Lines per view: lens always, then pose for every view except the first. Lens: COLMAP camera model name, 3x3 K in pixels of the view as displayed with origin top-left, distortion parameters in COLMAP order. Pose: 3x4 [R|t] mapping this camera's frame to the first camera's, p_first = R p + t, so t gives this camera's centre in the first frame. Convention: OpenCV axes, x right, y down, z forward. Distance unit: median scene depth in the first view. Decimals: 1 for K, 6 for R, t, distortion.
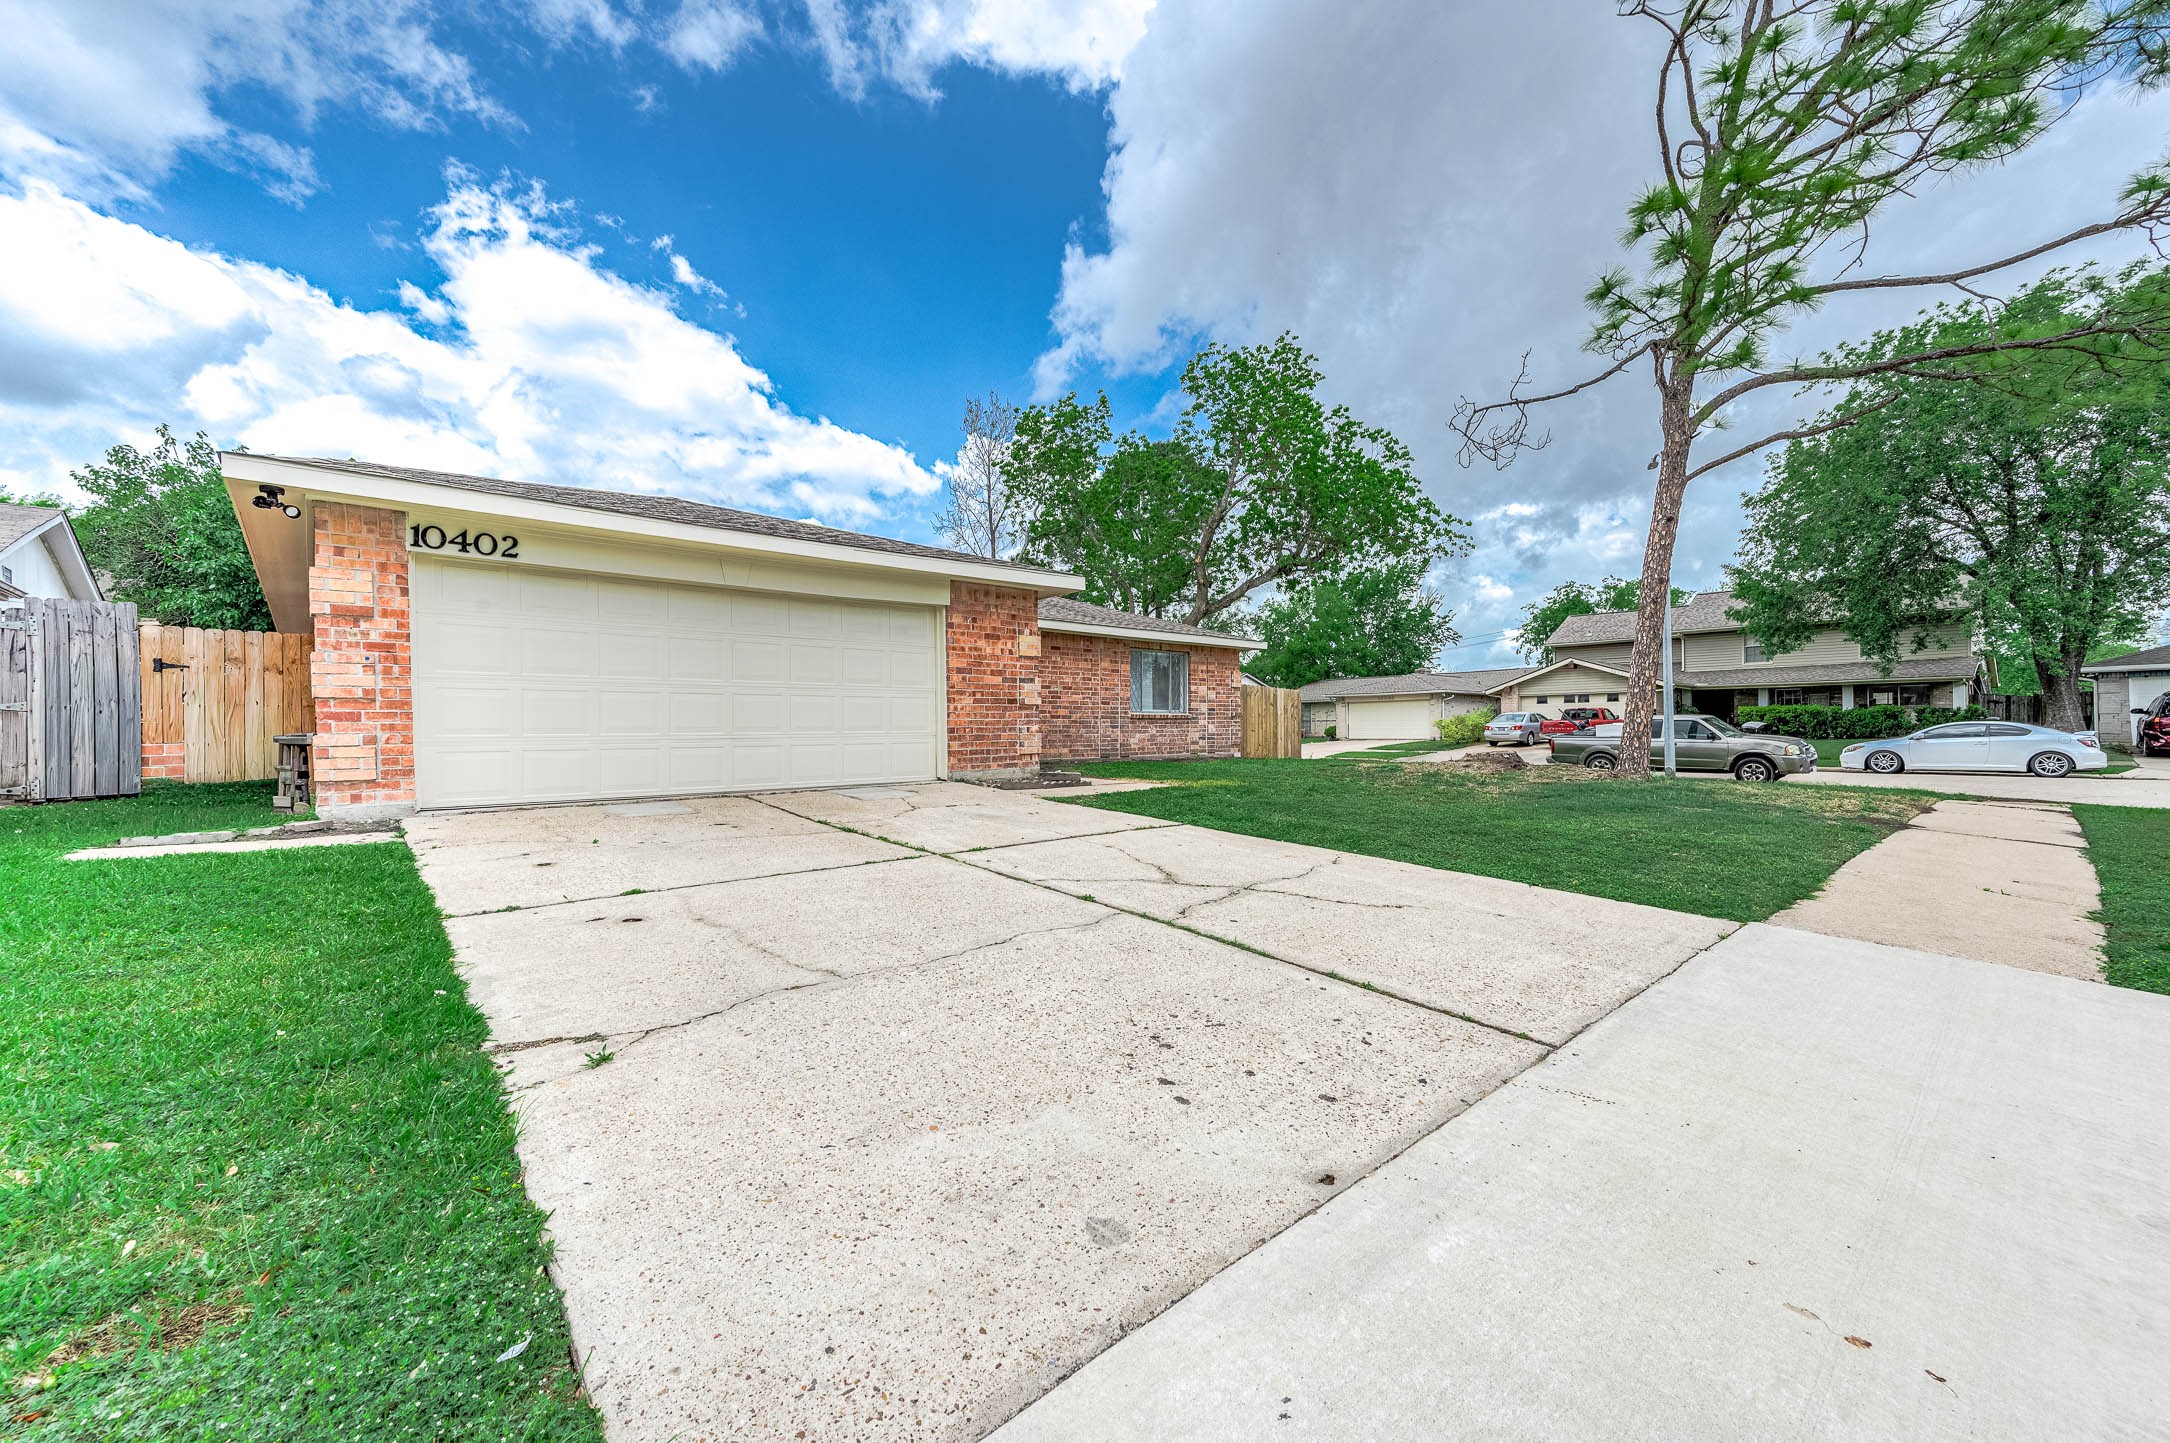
lens RADIAL K [[880.7, 0, 1085.0], [0, 880.7, 721.5], [0, 0, 1]] dist [-0.021443, 0.000159]
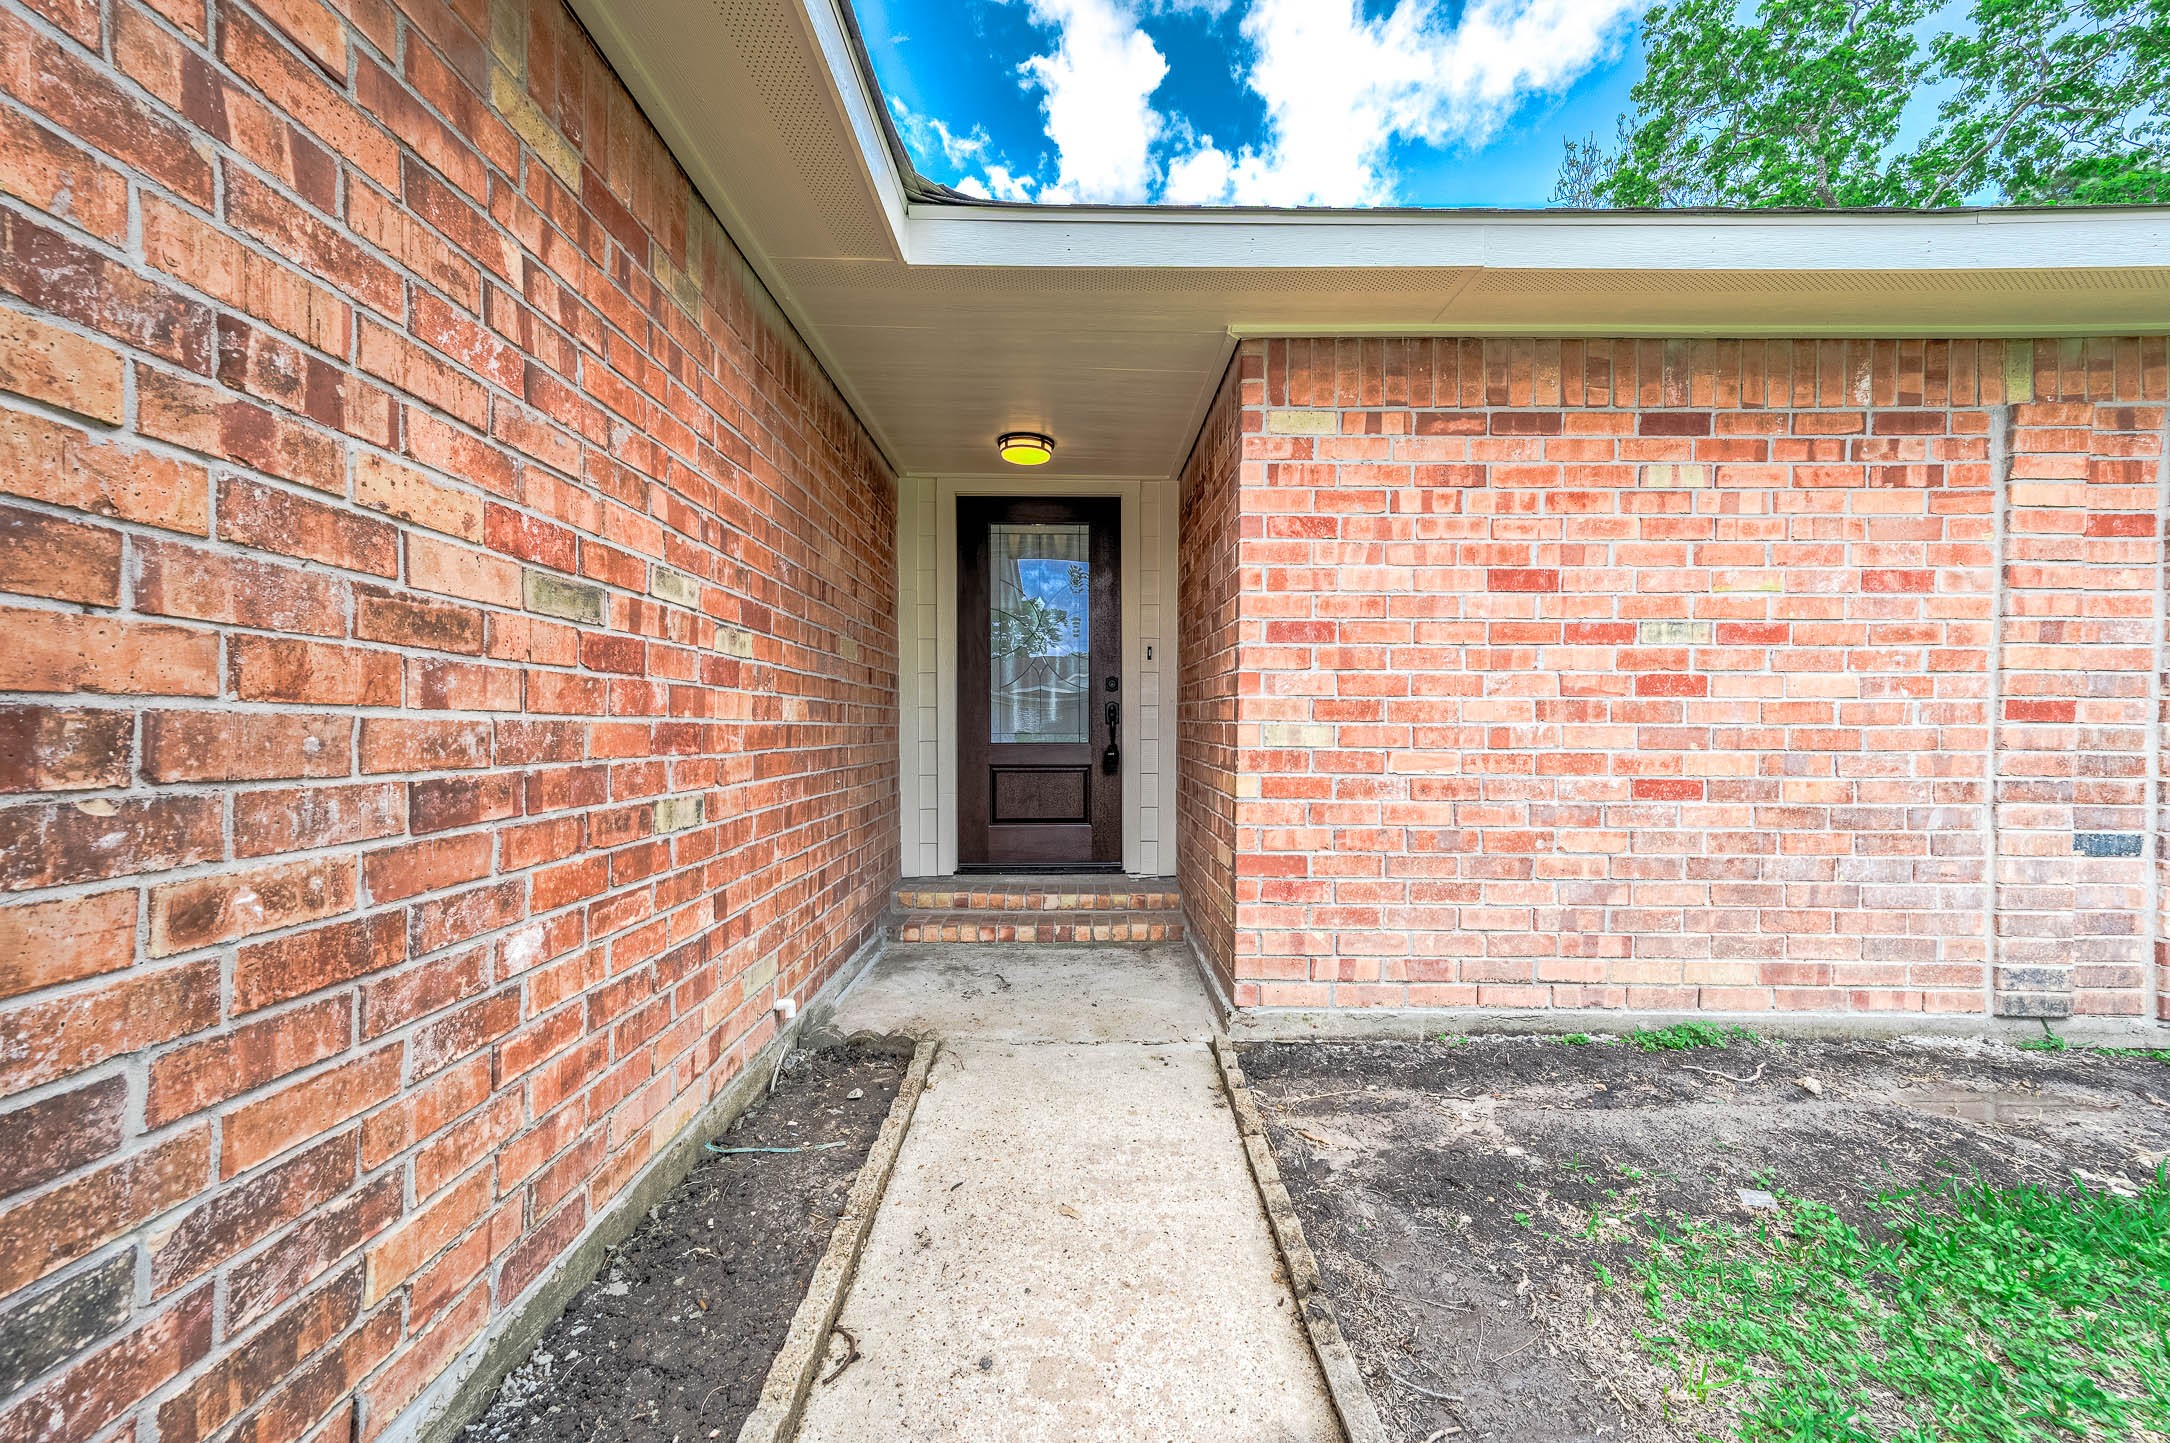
lens RADIAL K [[850.6, 0, 1086.5], [0, 850.6, 724.8], [0, 0, 1]] dist [0.010687, 0.000321]
pose [[0.739560, 0.006394, -0.673060, -0.003157], [-0.000281, 0.999958, 0.009191, -0.028735], [0.673090, -0.006608, 0.739531, 1.075405]]
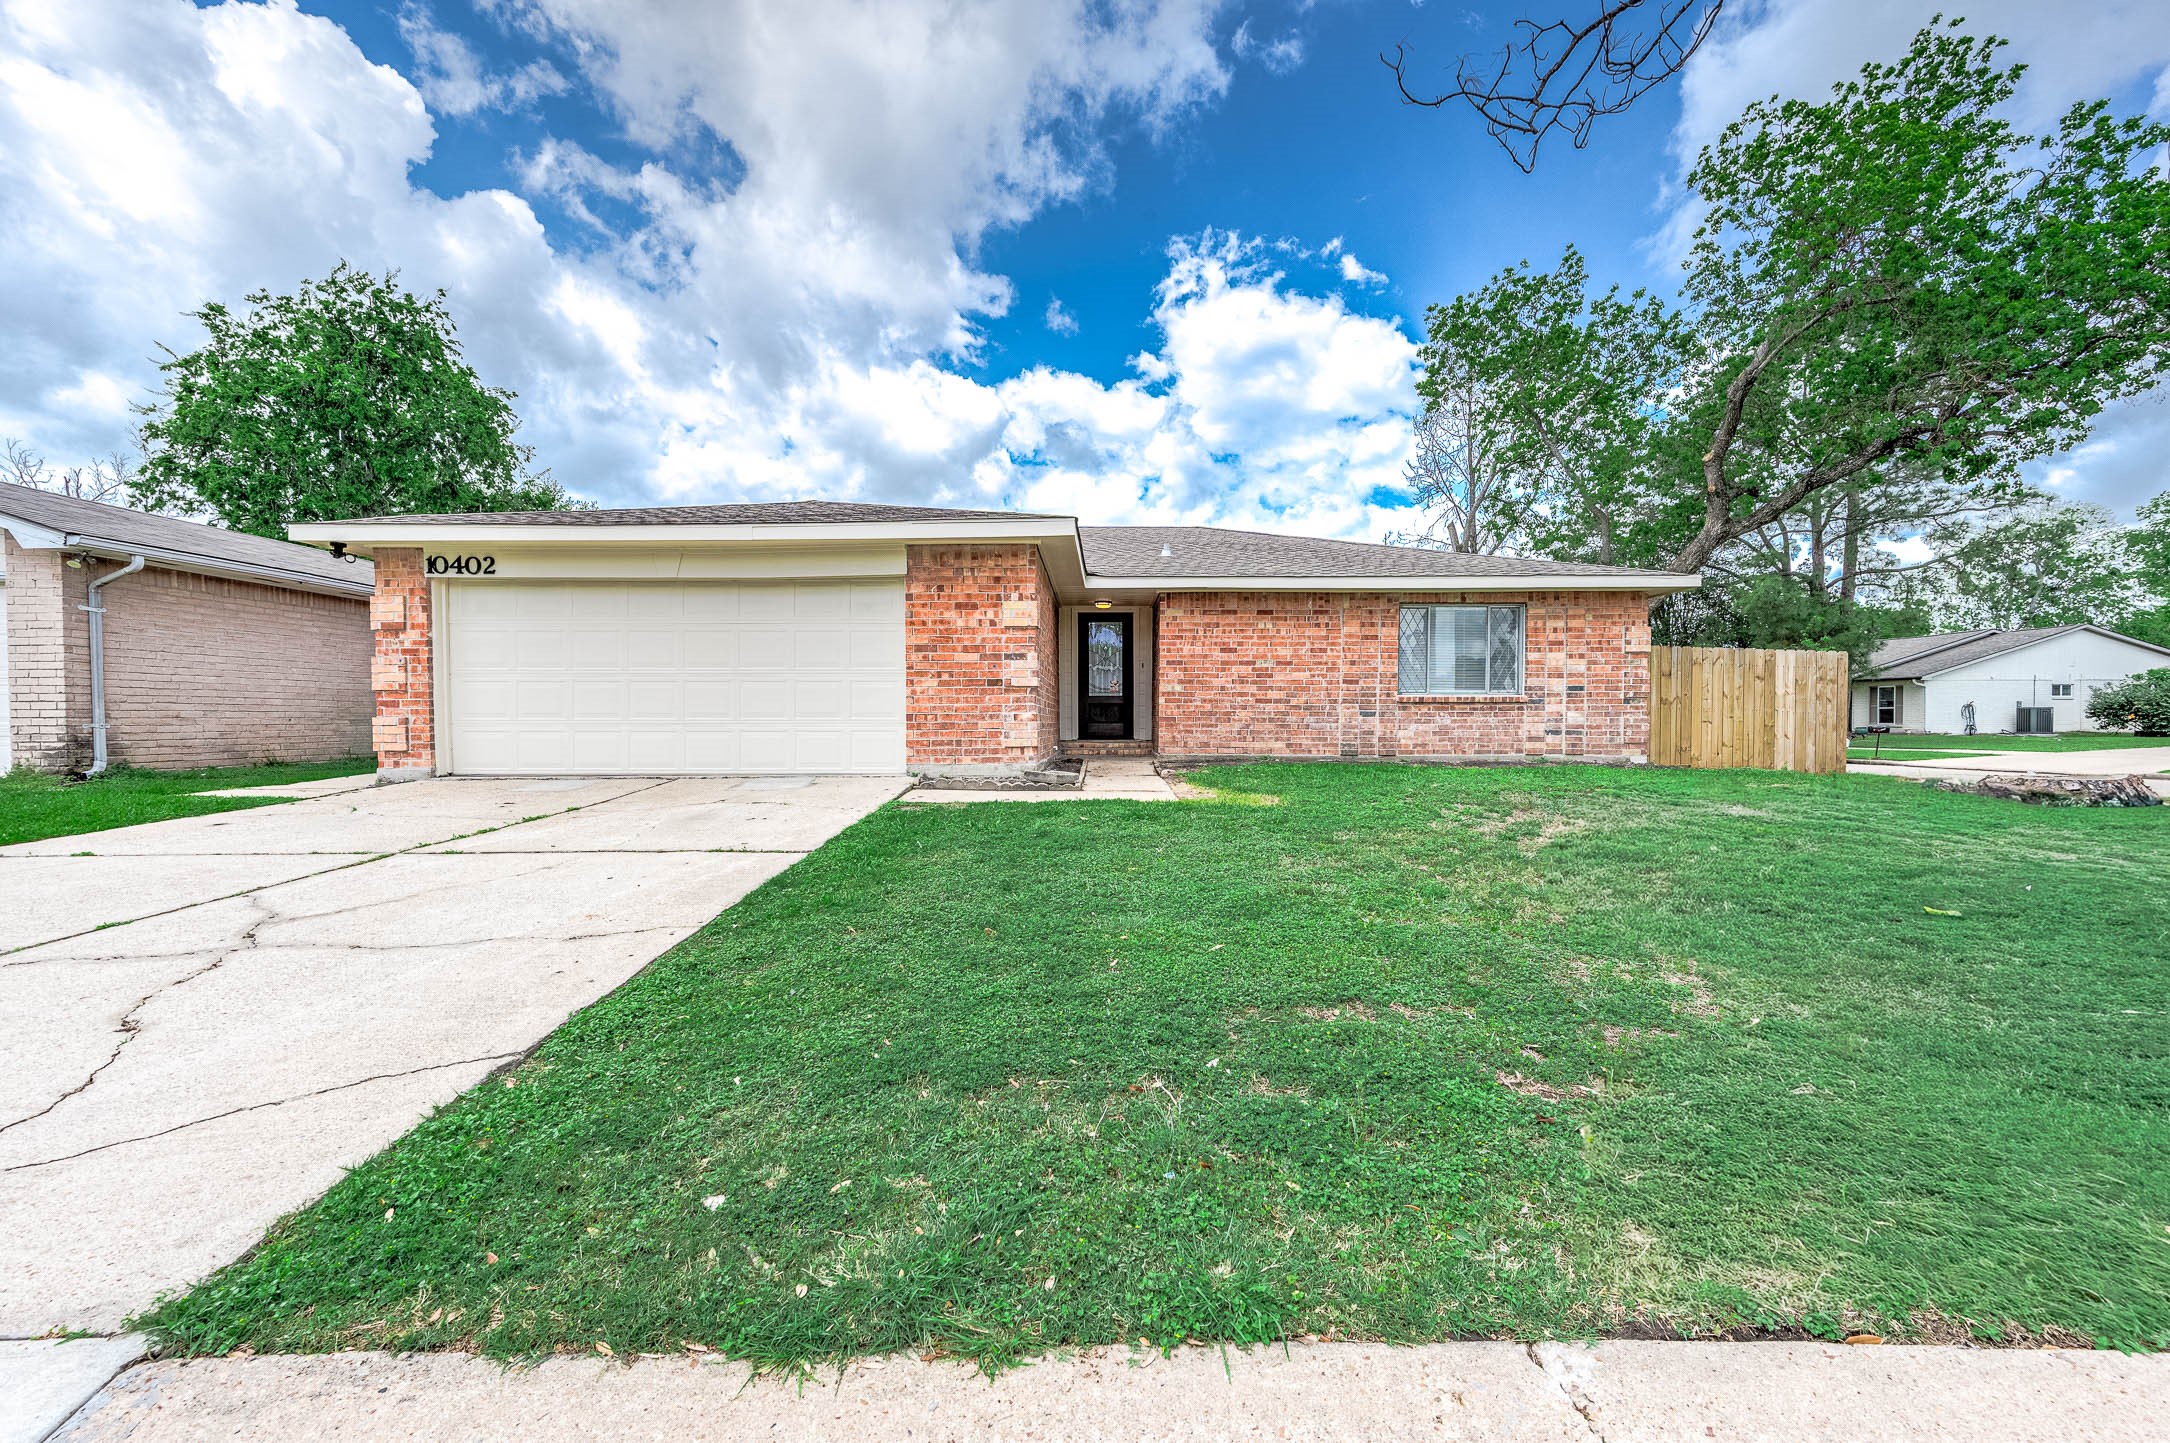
lens RADIAL K [[877.2, 0, 1090.7], [0, 877.2, 724.1], [0, 0, 1]] dist [0.002977, 0.000422]
pose [[0.719824, 0.012449, -0.694045, 0.543332], [0.000802, 0.999824, 0.018765, 0.000608], [0.694156, -0.014064, 0.719687, 0.463165]]
